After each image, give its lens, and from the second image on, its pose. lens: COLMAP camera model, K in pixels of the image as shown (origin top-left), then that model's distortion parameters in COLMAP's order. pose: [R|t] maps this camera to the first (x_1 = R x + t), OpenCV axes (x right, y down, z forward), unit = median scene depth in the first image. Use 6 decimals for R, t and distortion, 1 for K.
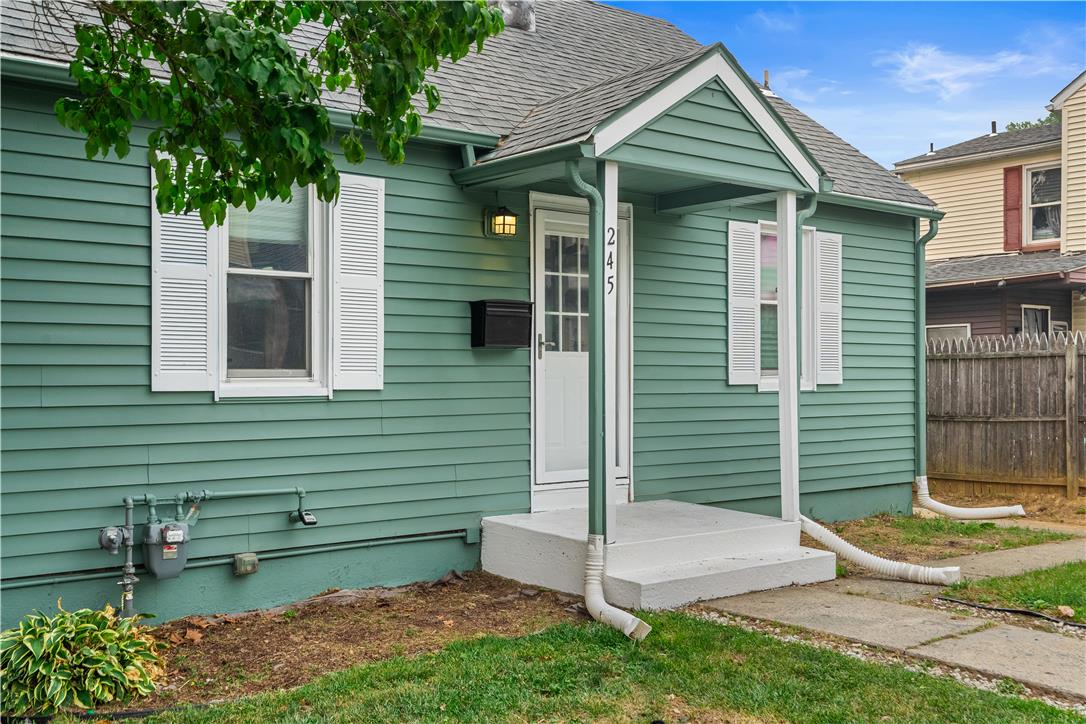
lens RADIAL K [[1077.9, 0, 543.5], [0, 1077.9, 377.7], [0, 0, 1]] dist [0.006788, 0.001486]
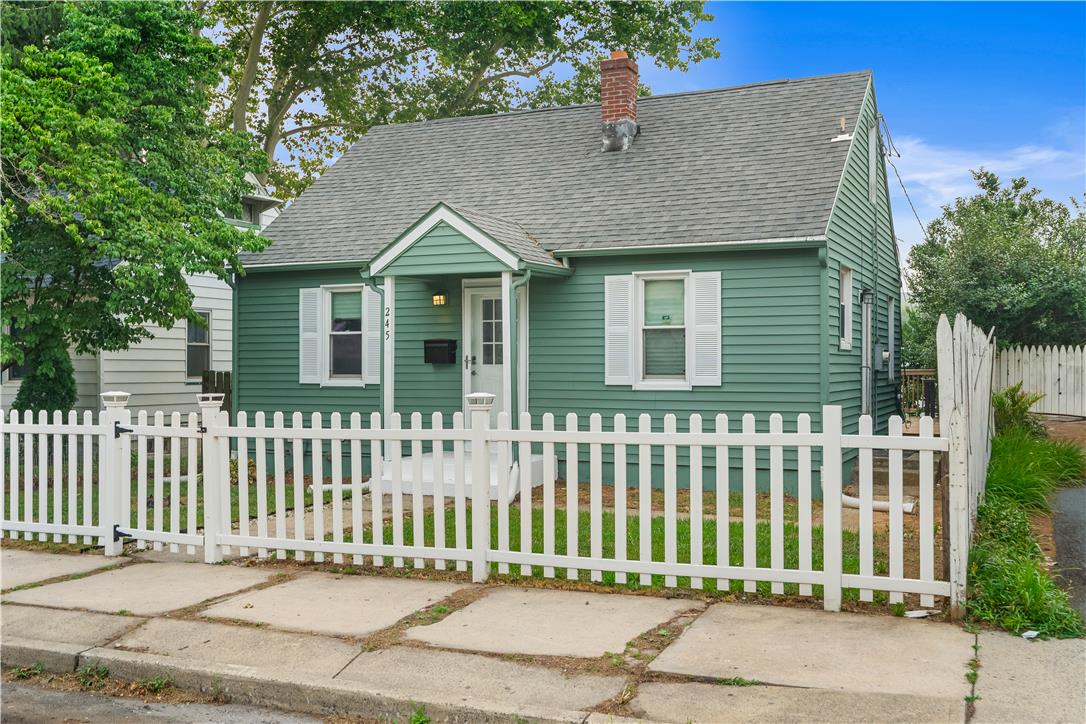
lens RADIAL K [[1075.9, 0, 540.8], [0, 1075.9, 360.1], [0, 0, 1]] dist [0.009619, -0.004891]
pose [[0.464010, -0.002510, -0.885826, 1.621448], [-0.000381, 0.999995, -0.003033, -0.026069], [0.885830, 0.001745, 0.464007, 0.246722]]
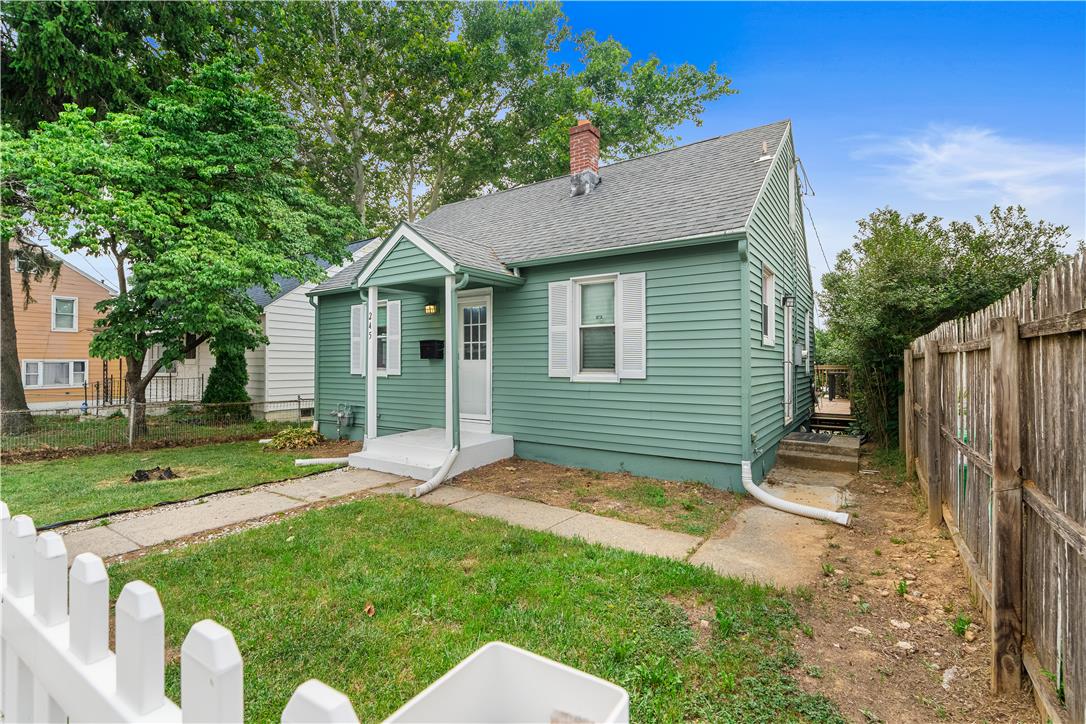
lens RADIAL K [[494.4, 0, 540.9], [0, 494.4, 358.2], [0, 0, 1]] dist [-0.012118, 0.000384]
pose [[0.313811, -0.010100, -0.949432, 1.027320], [-0.001280, 0.999938, -0.011060, -0.016726], [0.949485, 0.004686, 0.313778, 0.817675]]
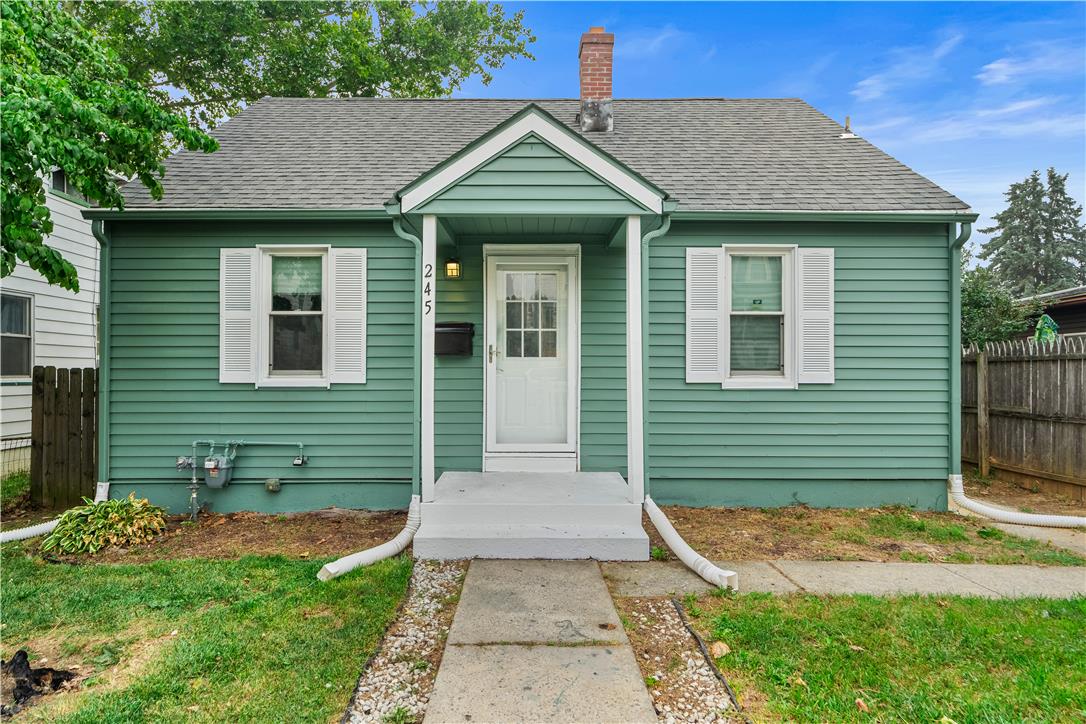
lens RADIAL K [[604.7, 0, 526.7], [0, 604.7, 370.4], [0, 0, 1]] dist [-0.002793, 0.000631]
pose [[0.792909, 0.002239, -0.609336, 0.492846], [-0.004500, 0.999987, -0.002181, -0.005835], [0.609324, 0.004471, 0.792909, 0.388852]]
